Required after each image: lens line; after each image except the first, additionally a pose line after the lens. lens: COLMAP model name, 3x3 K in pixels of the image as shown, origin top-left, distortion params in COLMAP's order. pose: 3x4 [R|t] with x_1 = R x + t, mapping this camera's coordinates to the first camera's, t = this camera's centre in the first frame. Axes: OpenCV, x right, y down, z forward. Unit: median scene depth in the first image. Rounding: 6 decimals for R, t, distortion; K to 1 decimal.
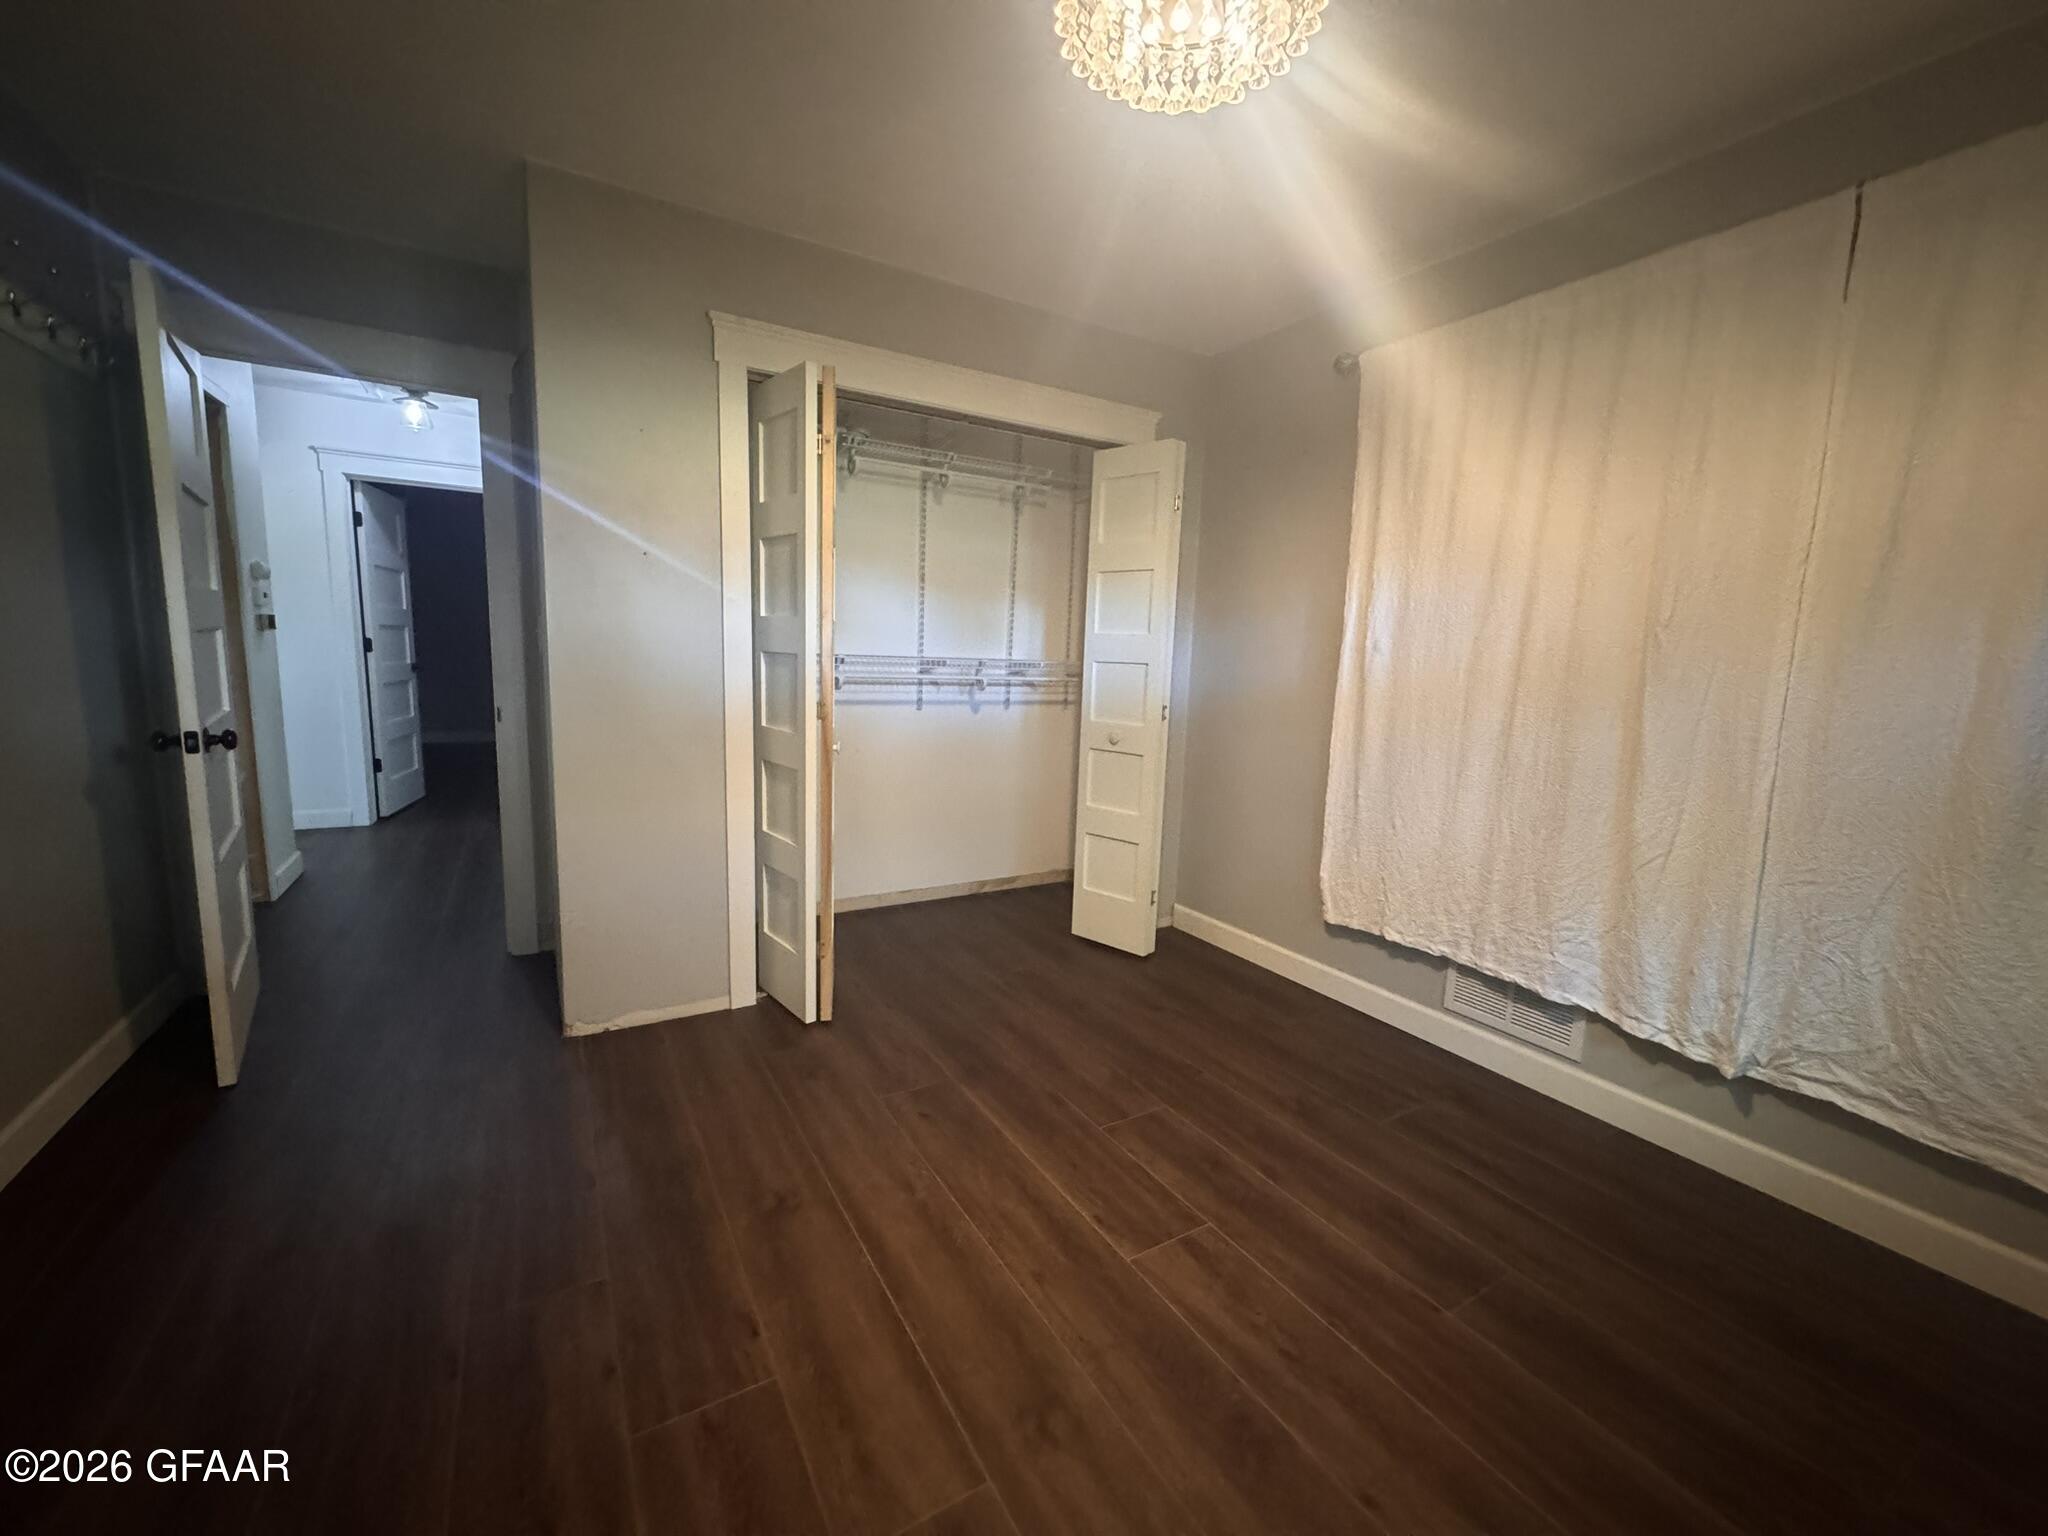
lens RADIAL K [[807.6, 0, 1024.7], [0, 807.6, 765.5], [0, 0, 1]] dist [-0.004815, 0.000364]
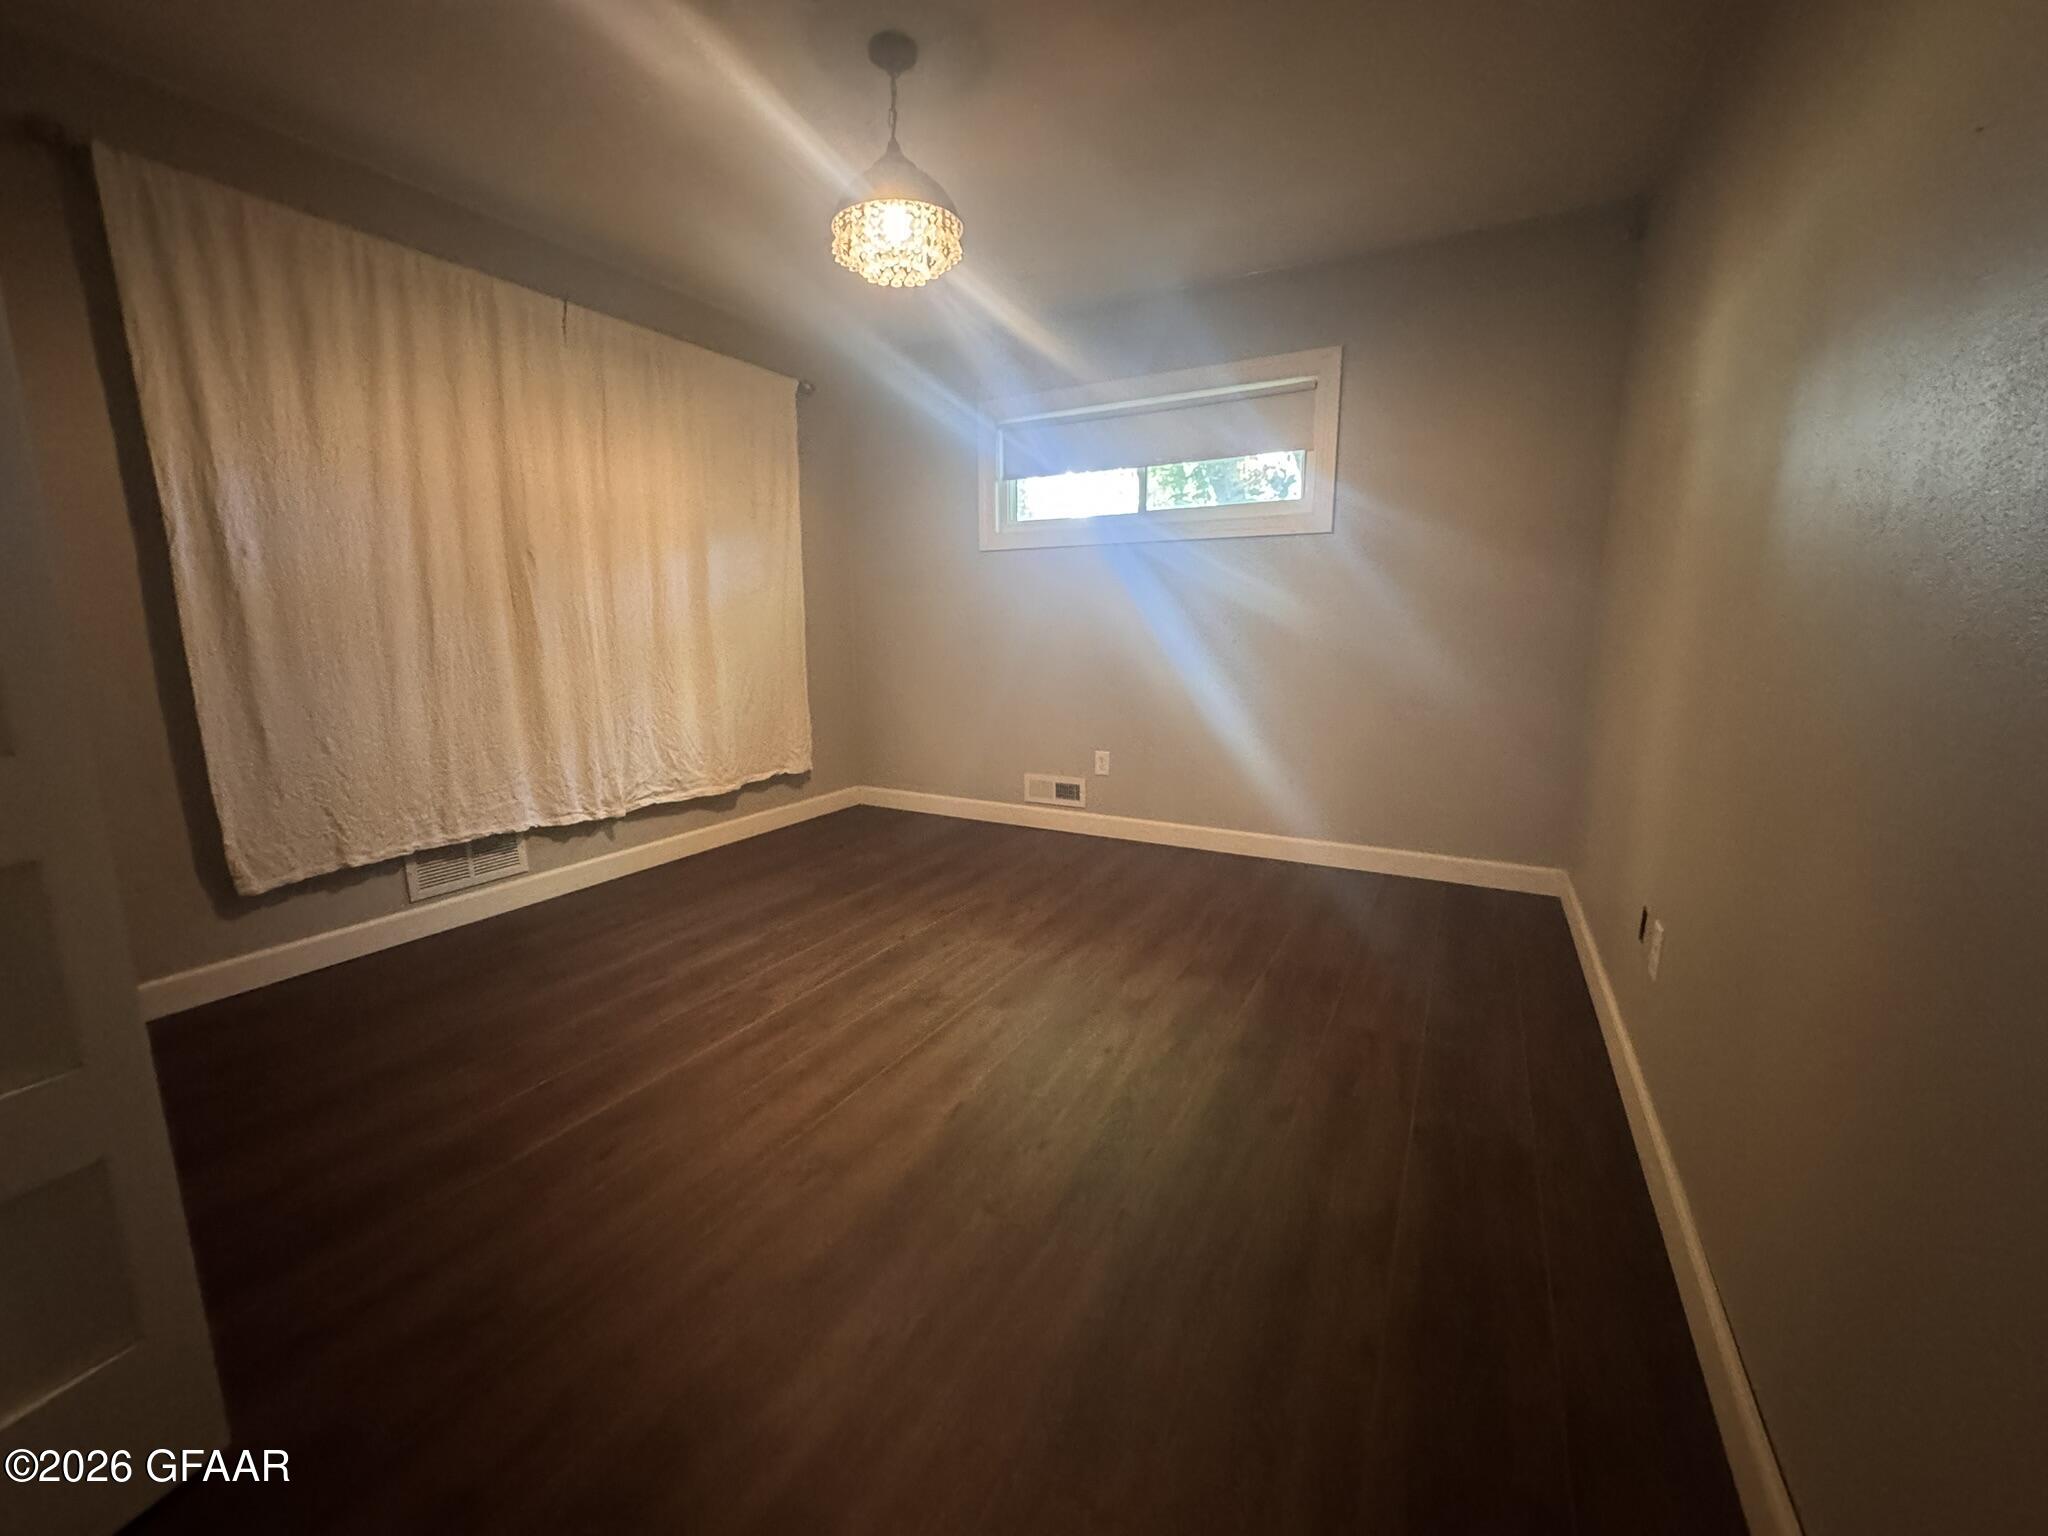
lens RADIAL K [[807.6, 0, 1024.7], [0, 807.6, 765.5], [0, 0, 1]] dist [-0.004815, 0.000364]
pose [[-0.515396, -0.185251, 0.836689, -0.878379], [0.100346, 0.956592, 0.273612, -0.095437], [-0.851057, 0.224977, -0.474434, 0.906626]]
